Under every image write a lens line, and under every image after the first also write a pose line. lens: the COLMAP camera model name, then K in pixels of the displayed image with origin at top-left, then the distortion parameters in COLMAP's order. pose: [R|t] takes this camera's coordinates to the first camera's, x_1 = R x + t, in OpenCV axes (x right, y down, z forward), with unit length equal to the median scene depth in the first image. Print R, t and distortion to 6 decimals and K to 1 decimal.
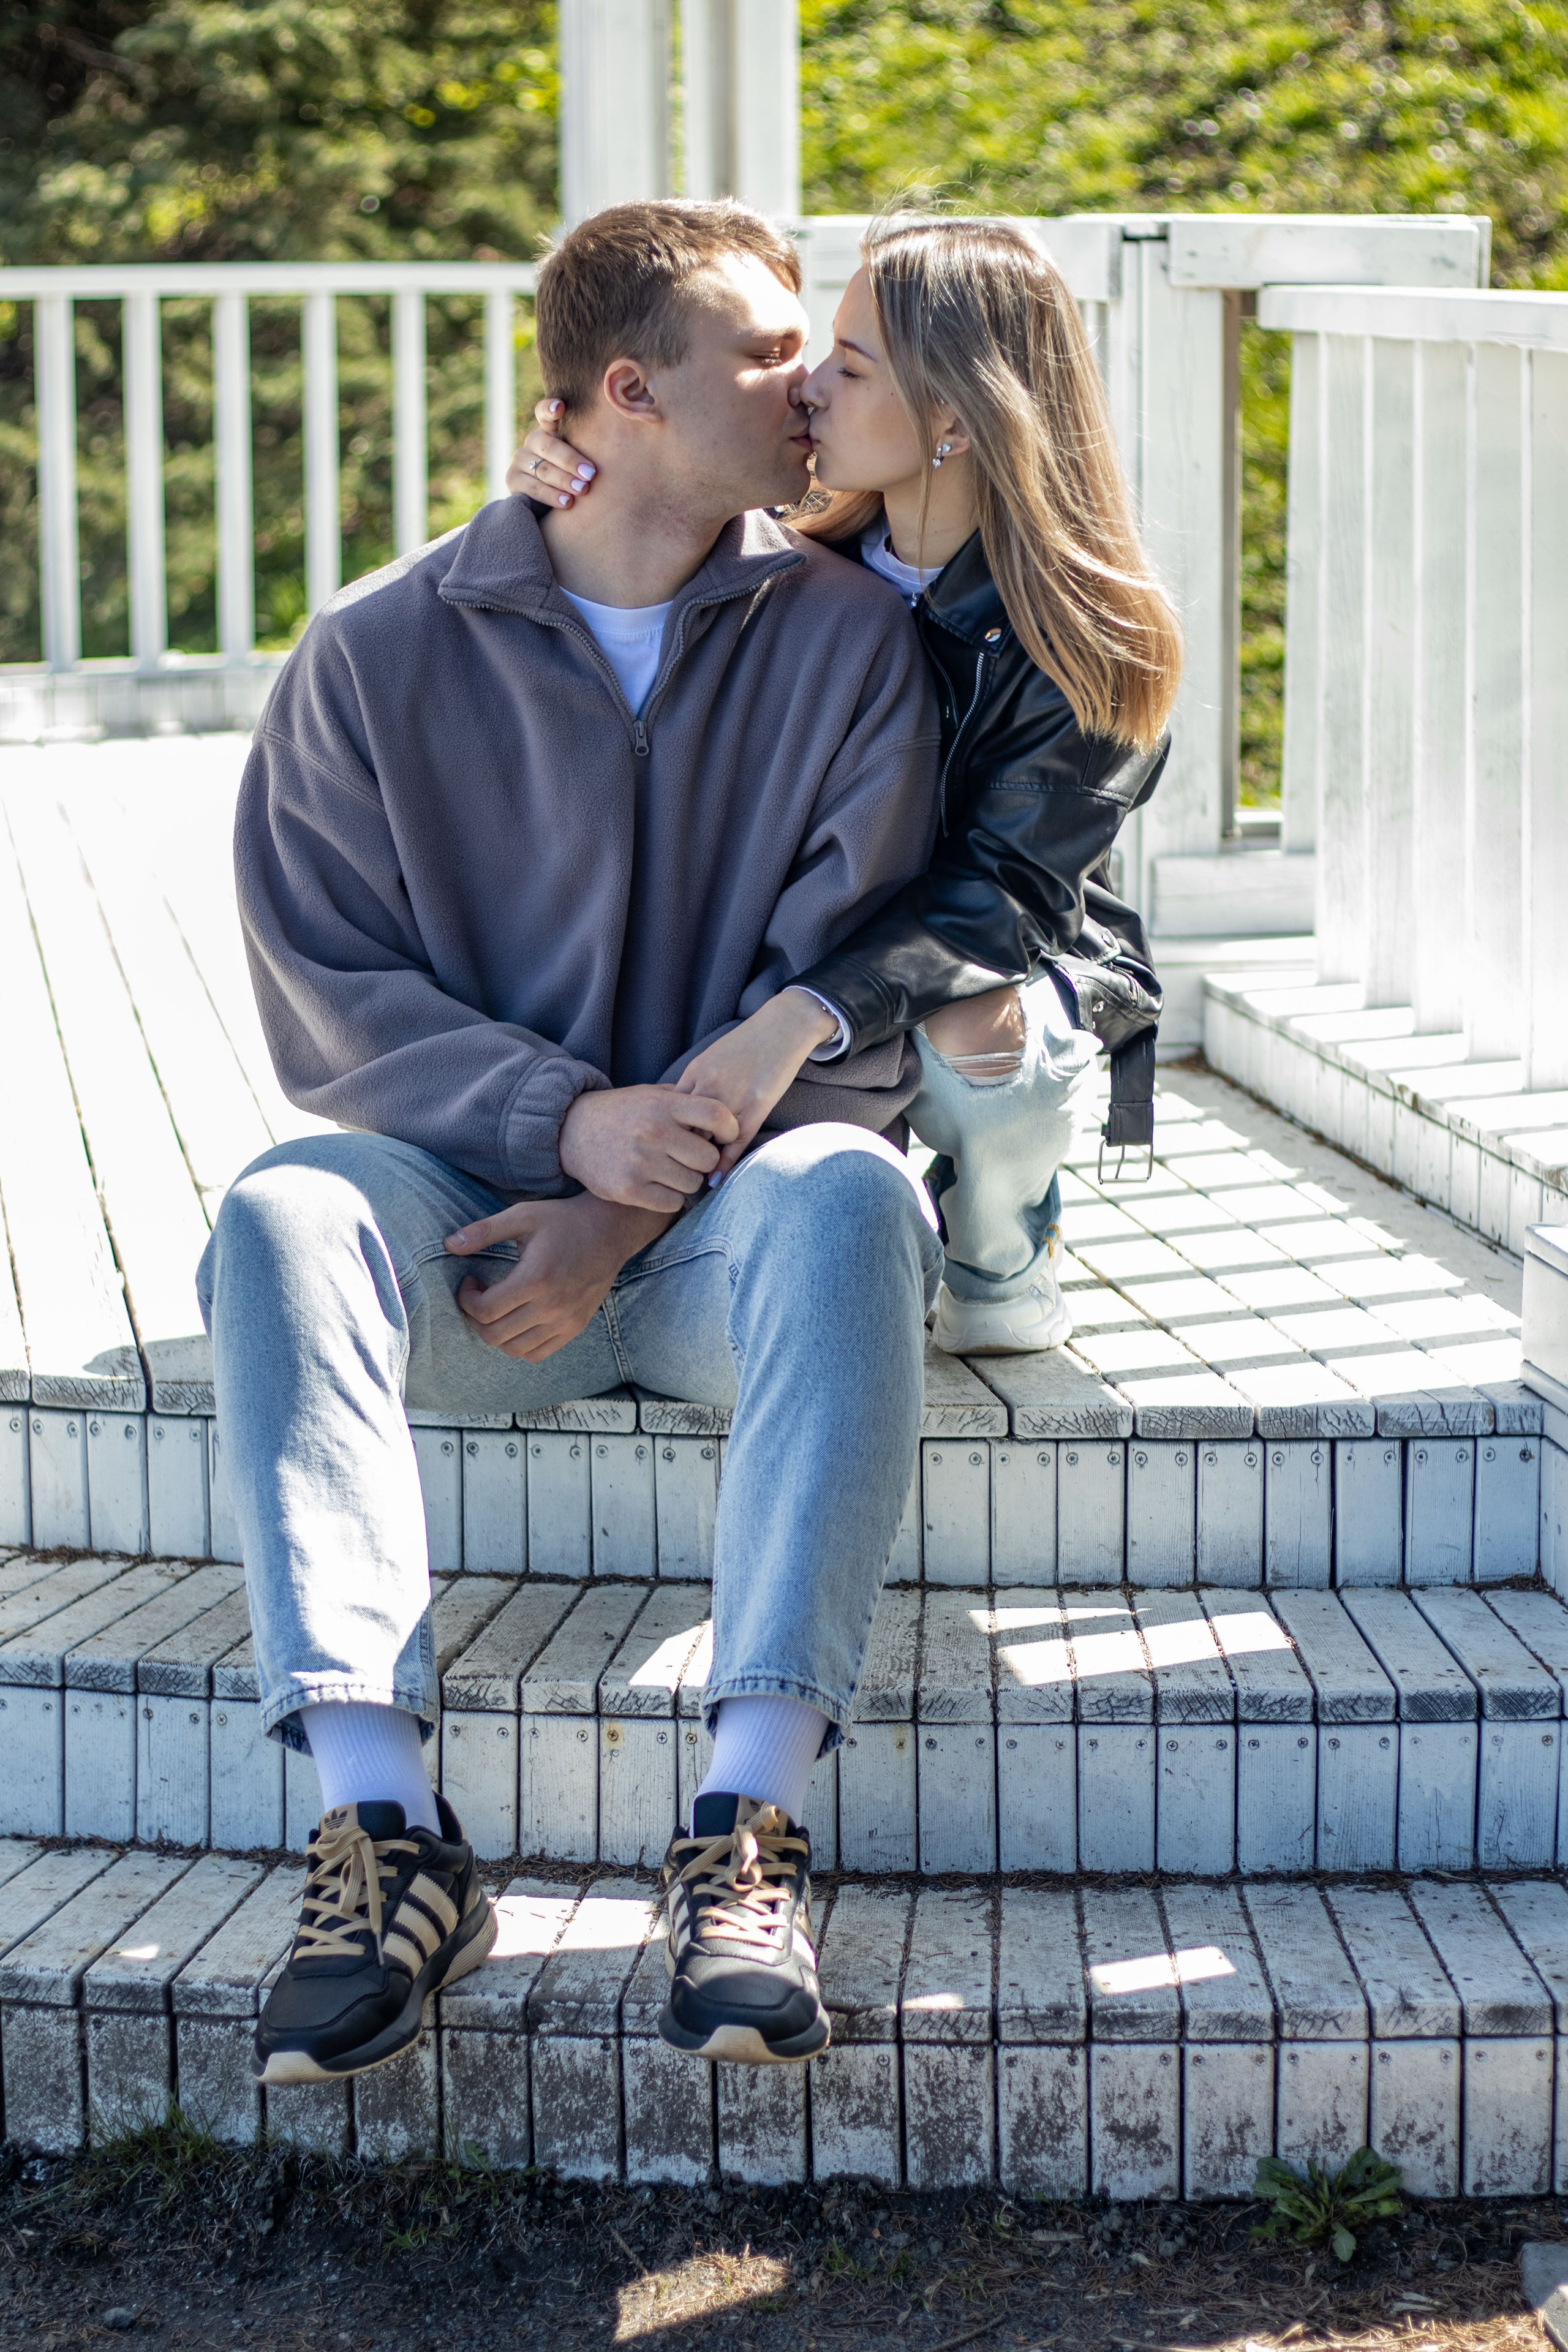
lens RADIAL K [[5427.2, 0, 788.8], [0, 5427.2, 1173.7], [0, 0, 1]] dist [-0.088611, 0.000000]
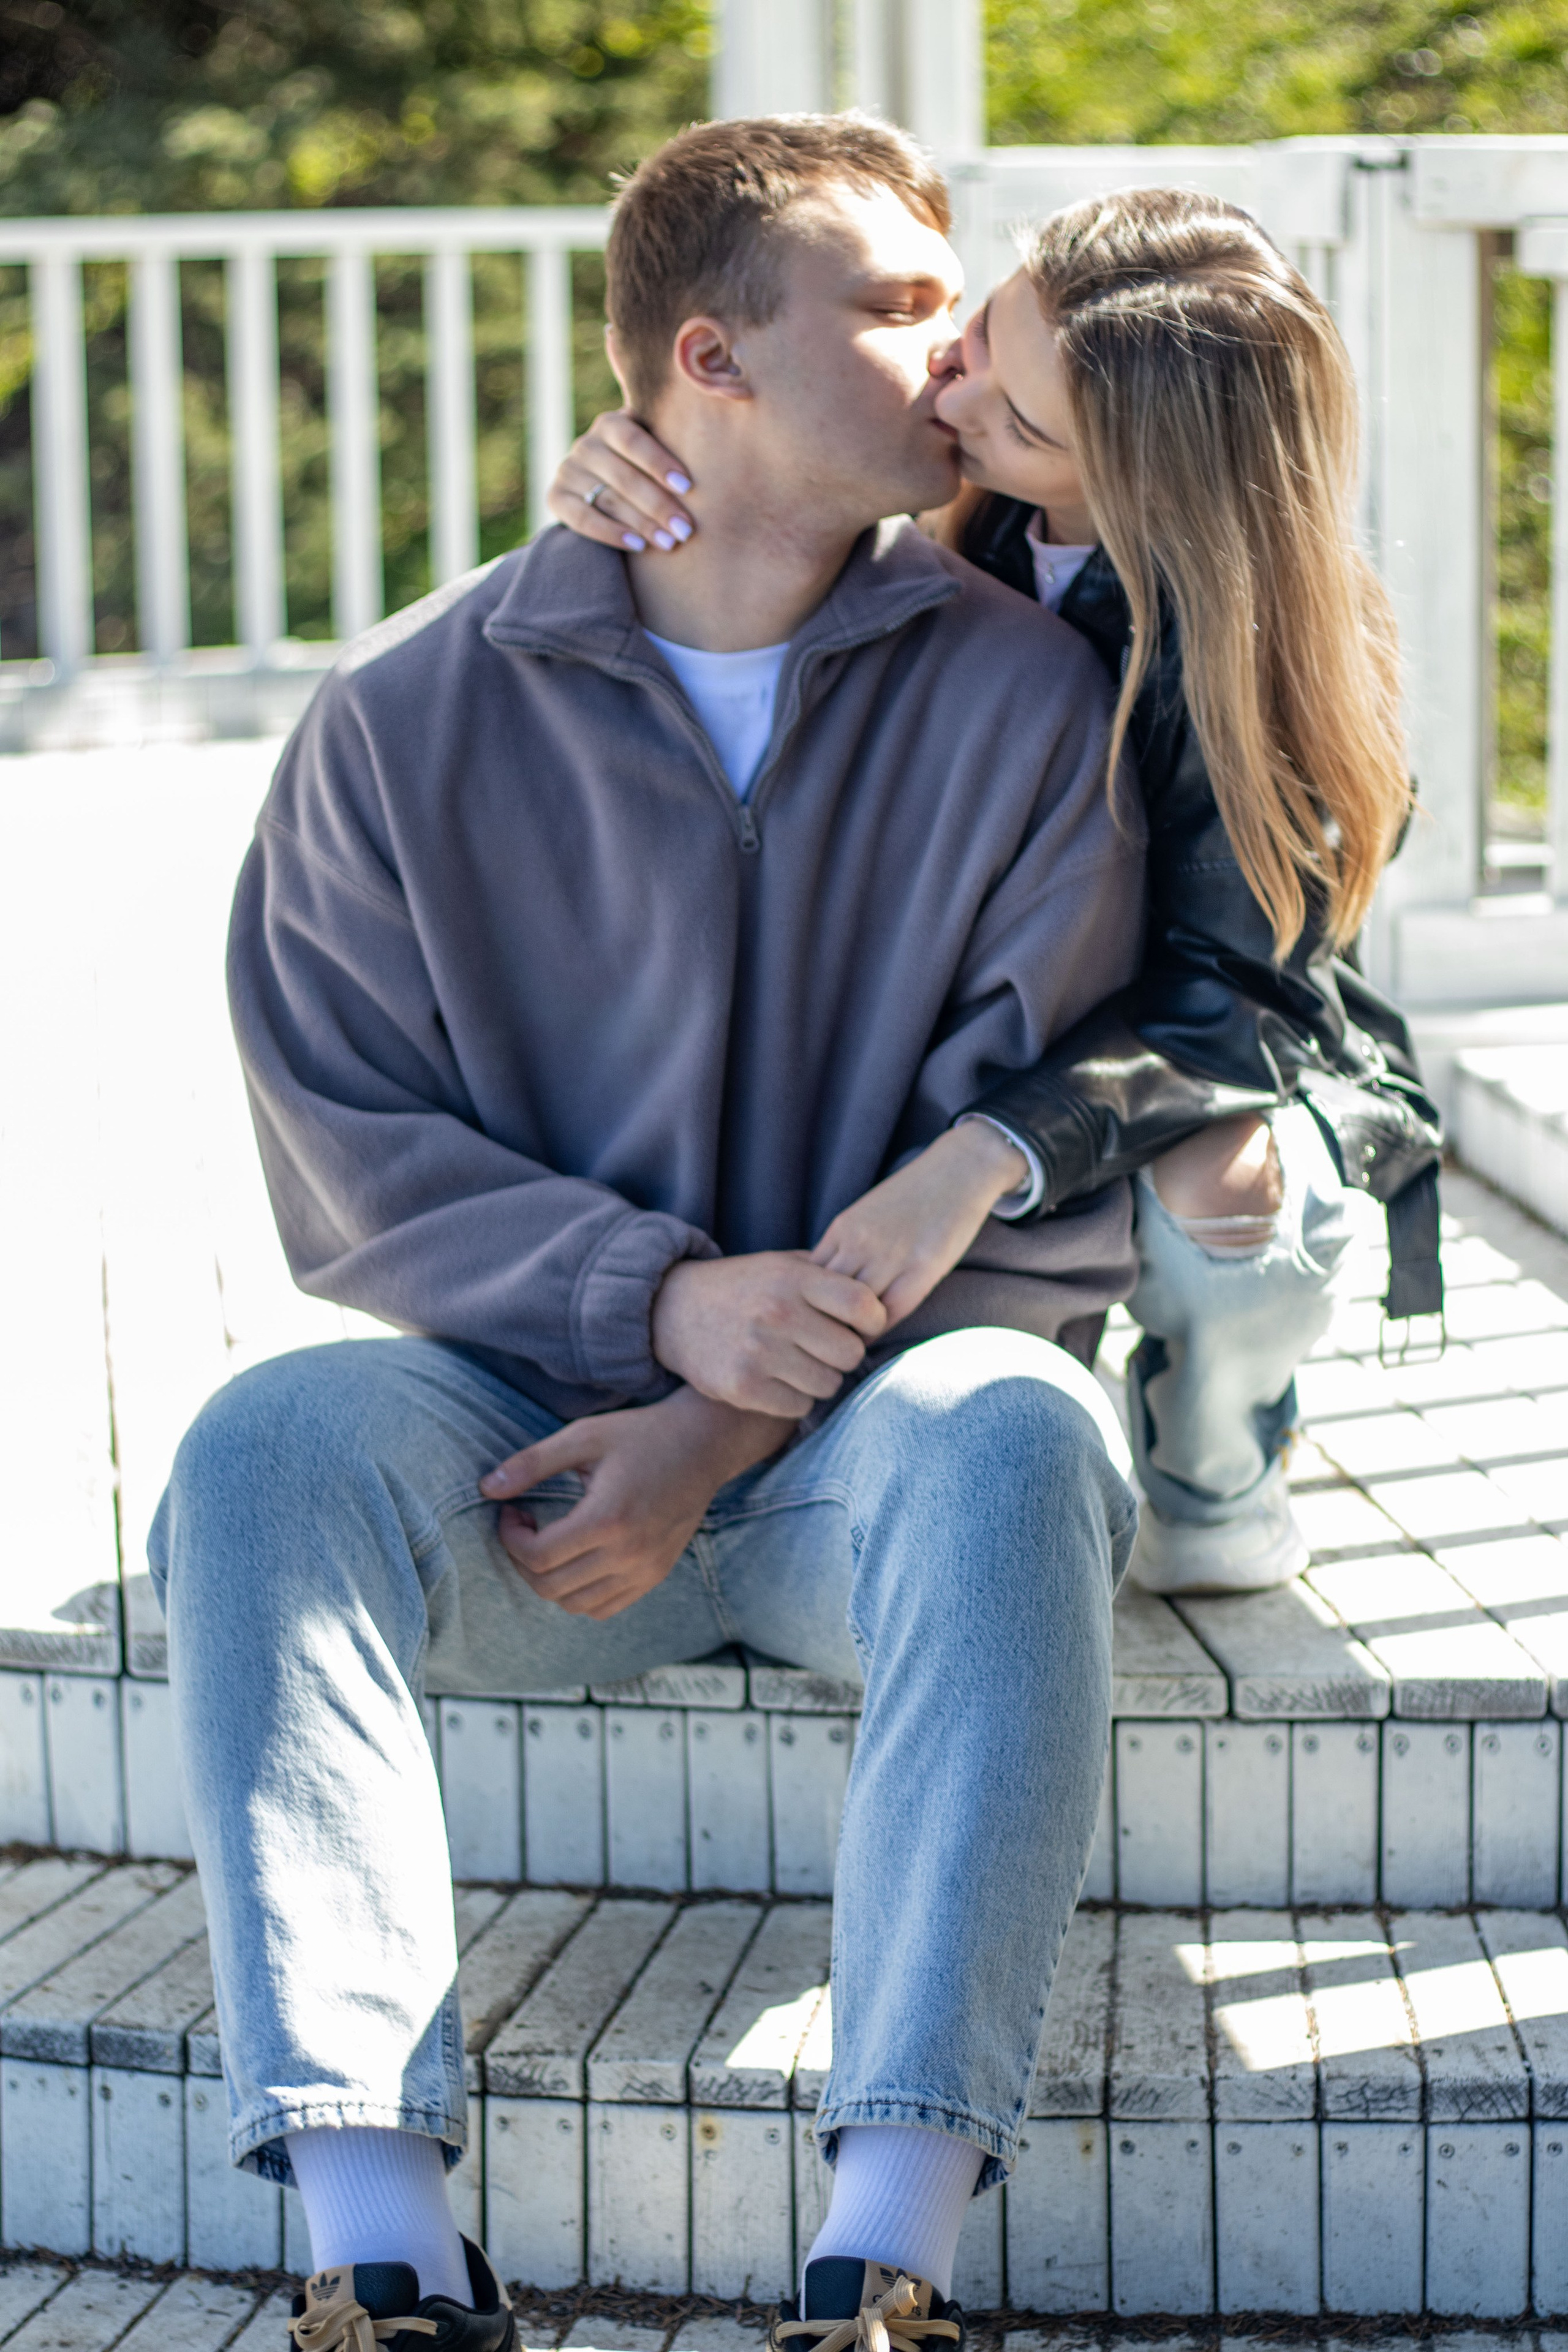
lens RADIAL K [[5427.2, 0, 782.7], [0, 5427.2, 1177.1], [0, 0, 1]] dist [-0.088611, 0.000000]
pose [[0.999251, -0.003994, -0.038490, 0.007268], [0.004320, 0.999956, 0.008382, -0.034252], [0.038455, -0.008542, 0.999224, 0.227407]]
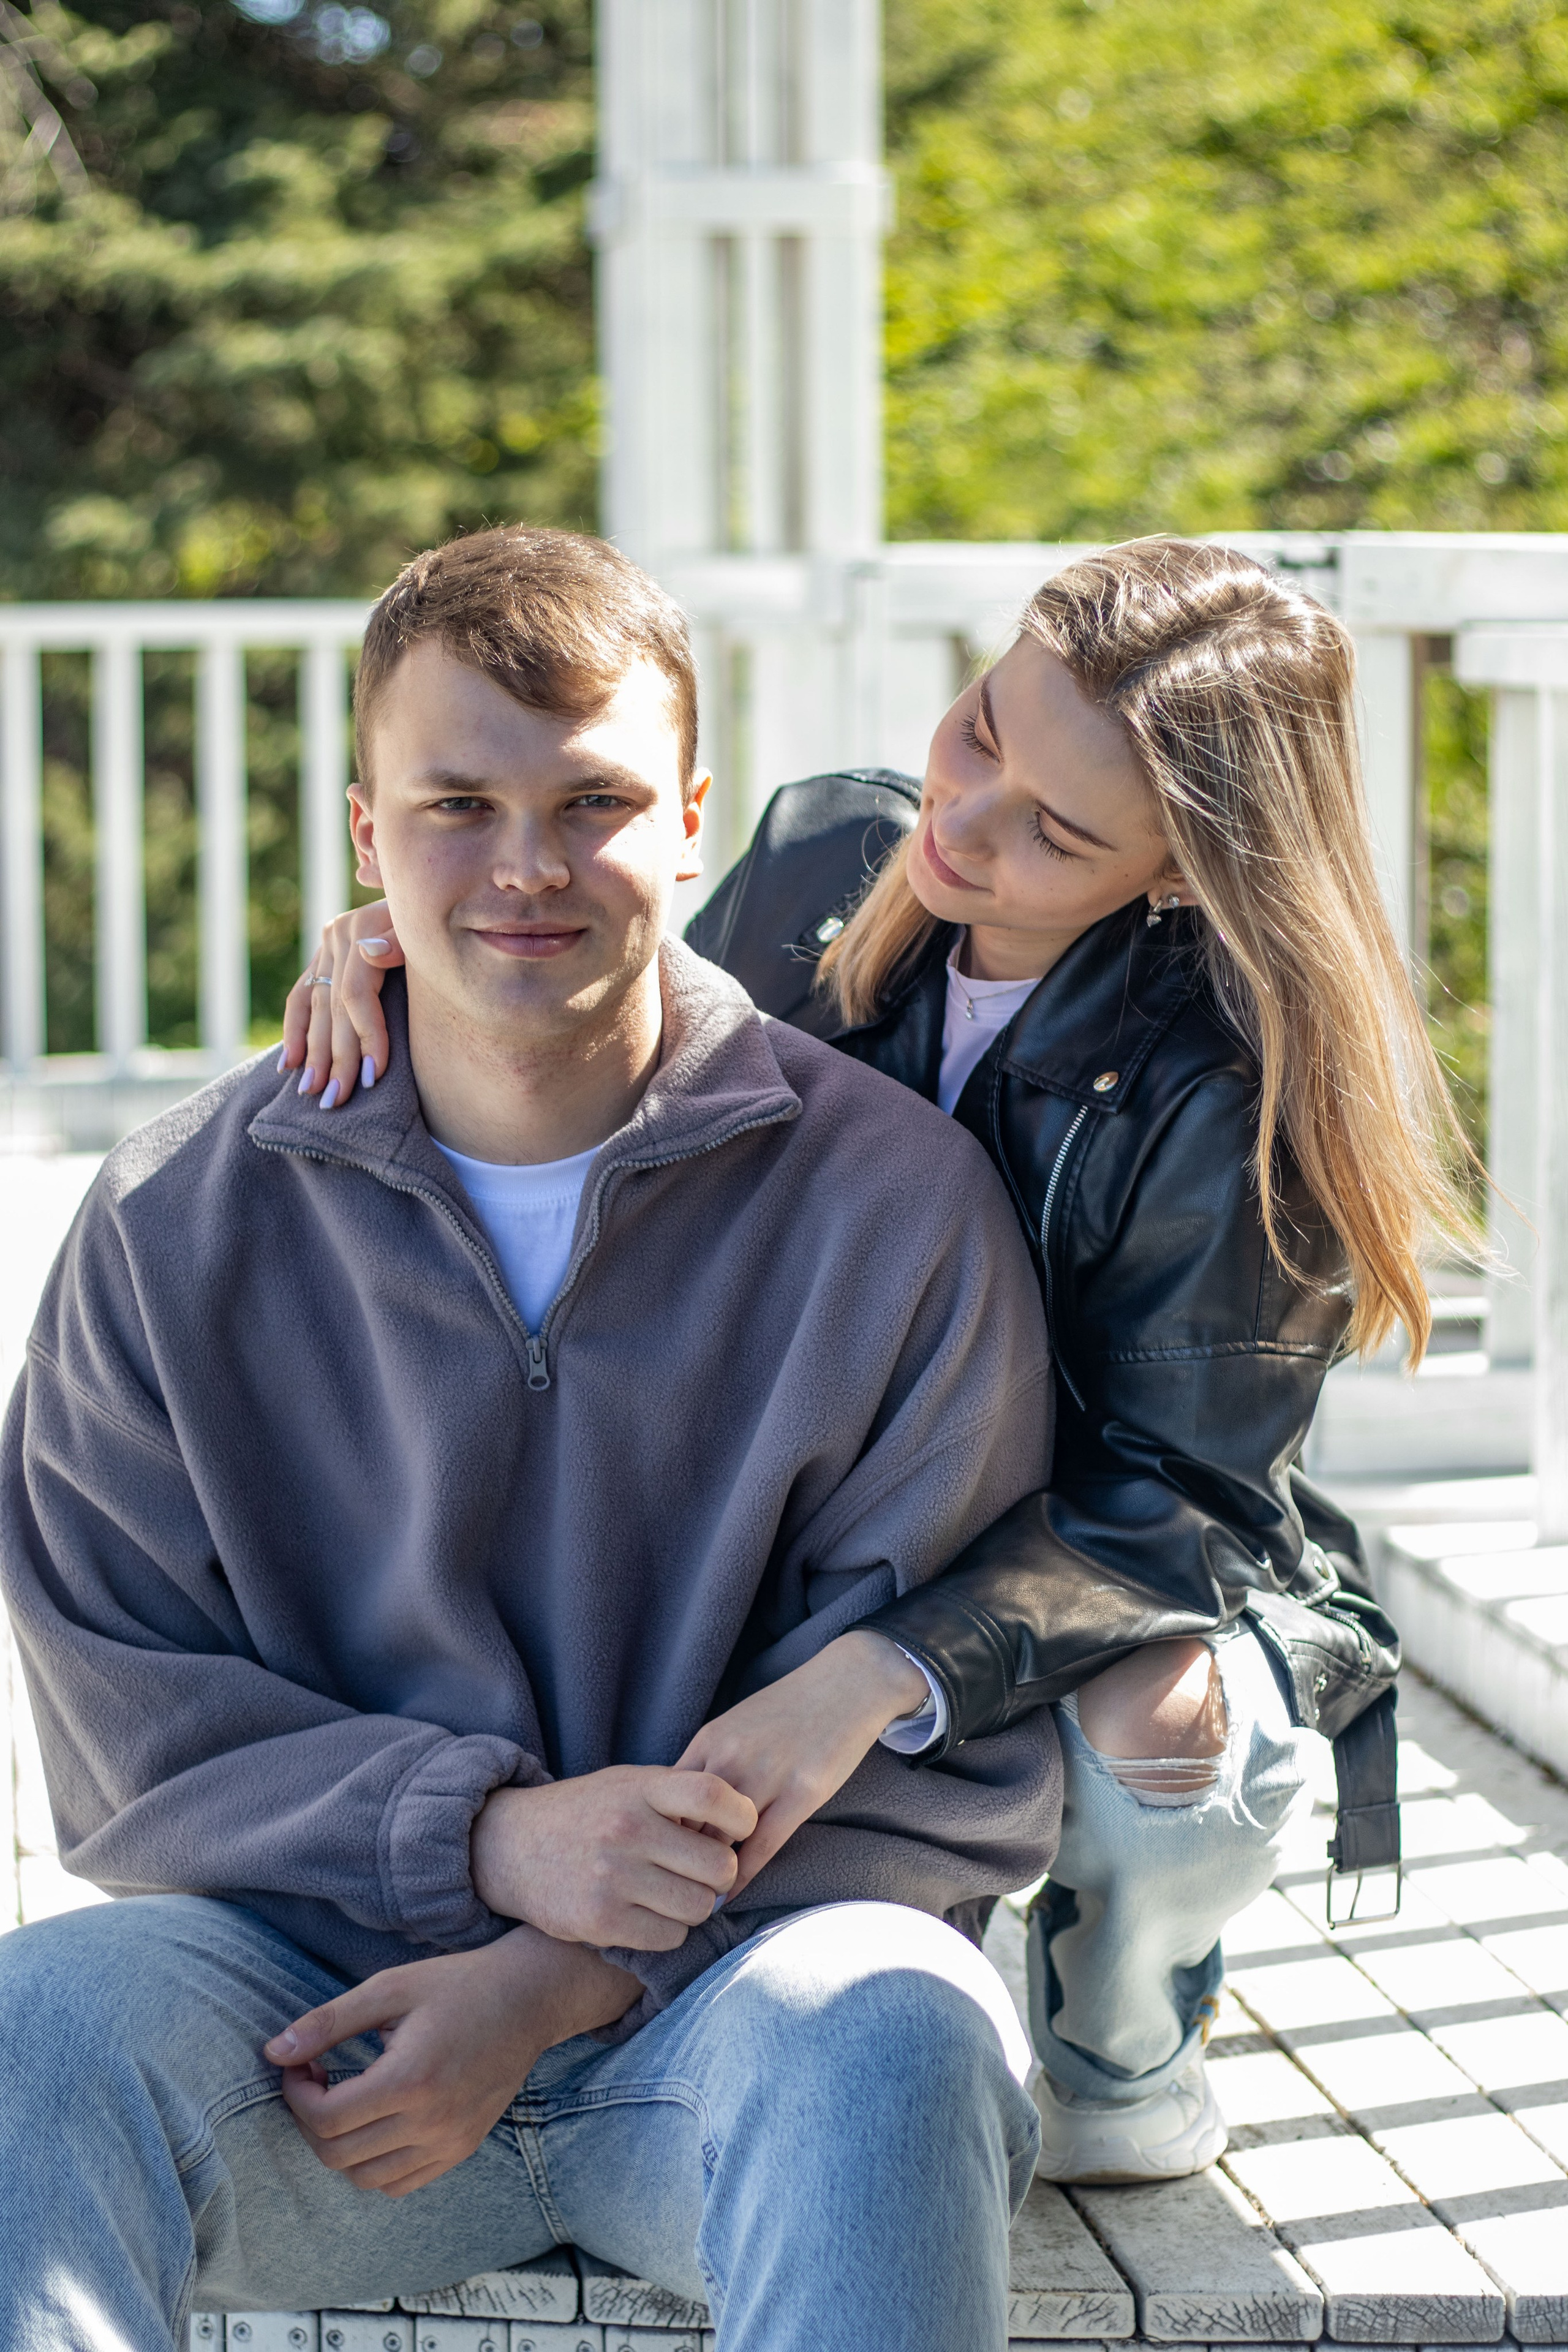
lens RADIAL K [[5427.2, 0, 774.9], [0, 5427.2, 1171.2], [0, 0, 1]] dist [-0.088611, 0.000000]
pose [[0.999768, 0.004184, -0.021108, 0.009592], [-0.005557, 0.997844, -0.065399, -0.049944], [0.020789, 0.065502, 0.997636, 0.325798]]
